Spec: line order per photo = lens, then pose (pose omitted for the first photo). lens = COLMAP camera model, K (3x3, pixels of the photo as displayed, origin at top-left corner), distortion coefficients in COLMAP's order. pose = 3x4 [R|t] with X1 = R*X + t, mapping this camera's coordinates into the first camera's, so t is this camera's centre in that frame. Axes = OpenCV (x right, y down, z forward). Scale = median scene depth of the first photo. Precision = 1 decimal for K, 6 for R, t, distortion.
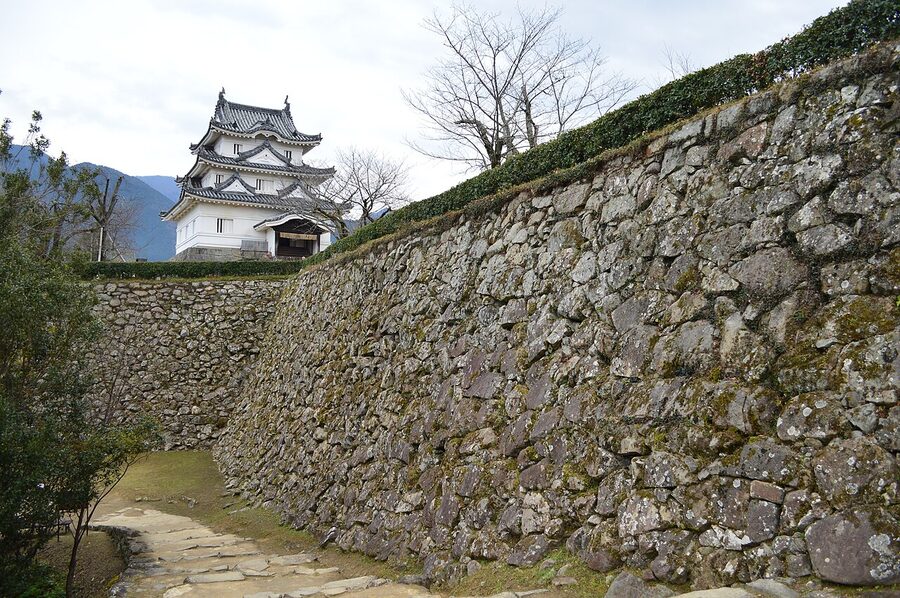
lens RADIAL K [[726.1, 0, 450.0], [0, 726.1, 299.0], [0, 0, 1]] dist [-0.083366, 0.000096]
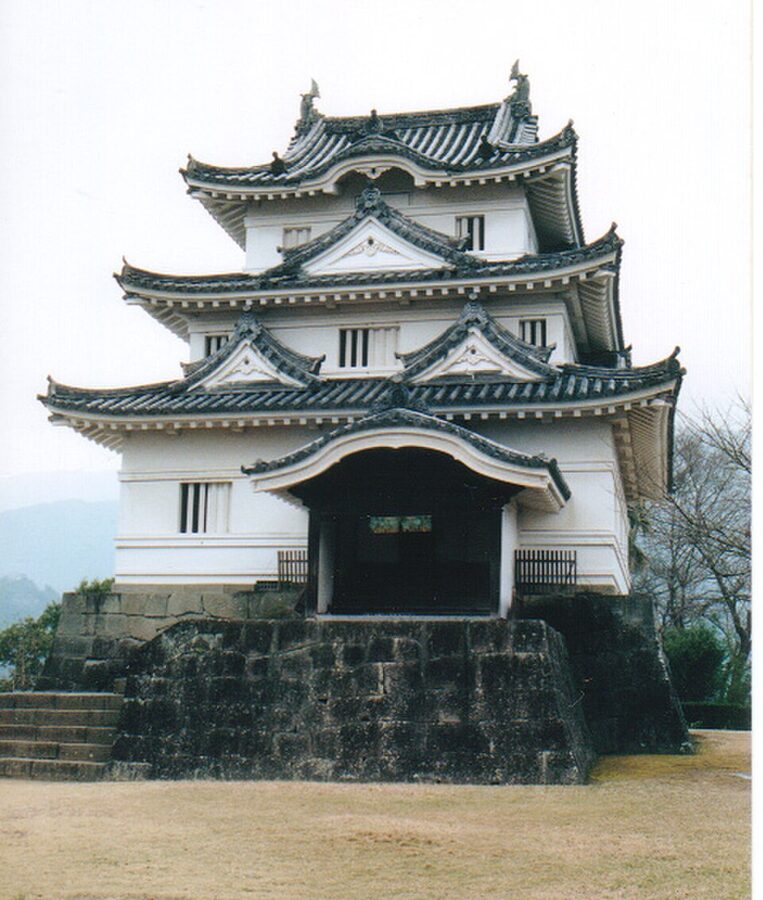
lens RADIAL K [[1201.6, 0, 381.5], [0, 1201.6, 450.0], [0, 0, 1]] dist [0.005782, -0.000556]
pose [[0.735963, -0.127162, -0.664973, 0.076691], [0.023086, 0.986345, -0.163068, -0.072223], [0.676628, 0.104661, 0.728849, 1.102967]]
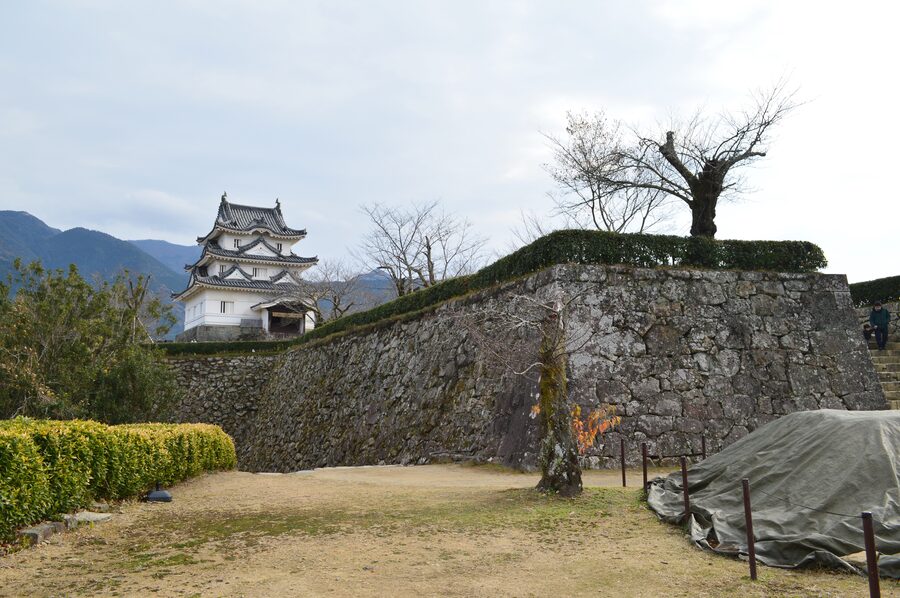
lens RADIAL K [[726.1, 0, 450.0], [0, 726.1, 299.0], [0, 0, 1]] dist [-0.083366, 0.000096]
pose [[0.999797, -0.016033, 0.012188, 0.078780], [0.016972, 0.996551, -0.081225, -0.015665], [-0.010843, 0.081415, 0.996621, -0.348261]]
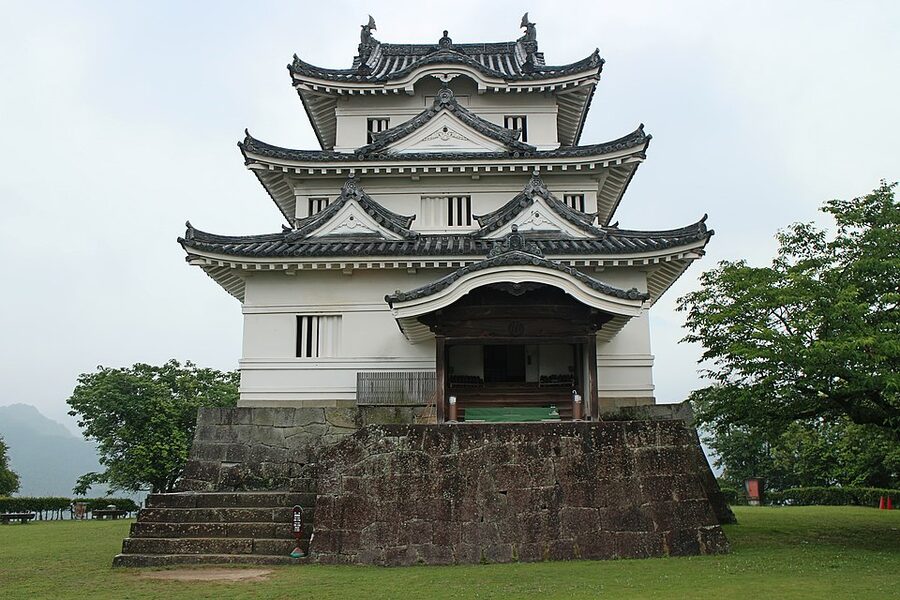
lens RADIAL K [[813.4, 0, 449.3], [0, 813.4, 263.8], [0, 0, 1]] dist [-0.059769, 0.000365]
pose [[0.856702, -0.150081, -0.493495, -0.107557], [0.041805, 0.973790, -0.223573, -0.073892], [0.514115, 0.170905, 0.840522, 1.107585]]
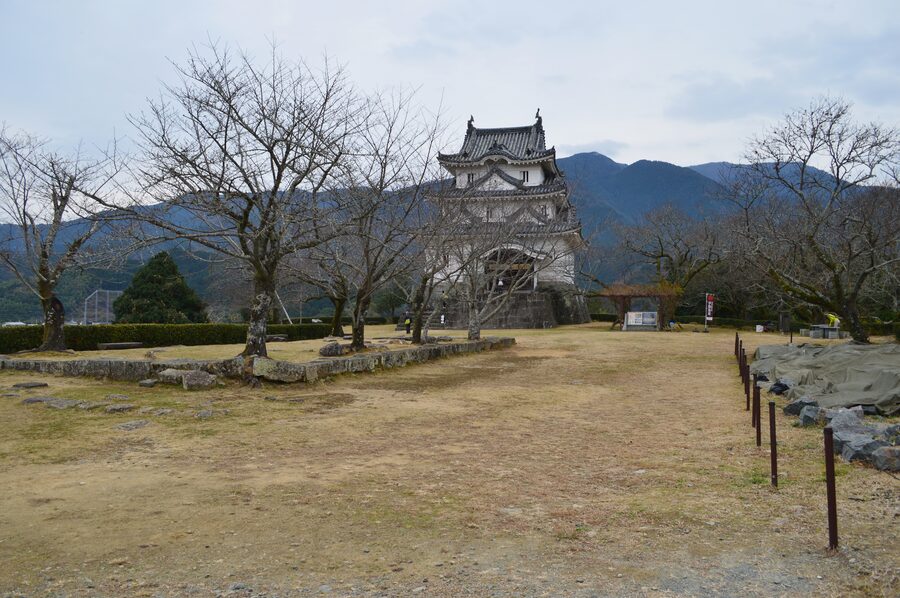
lens RADIAL K [[726.1, 0, 450.0], [0, 726.1, 299.0], [0, 0, 1]] dist [-0.083366, 0.000096]
pose [[0.727190, -0.026149, -0.685938, 0.583128], [0.040821, 0.999153, 0.005187, -0.083394], [0.685222, -0.031773, 0.727641, 0.418905]]
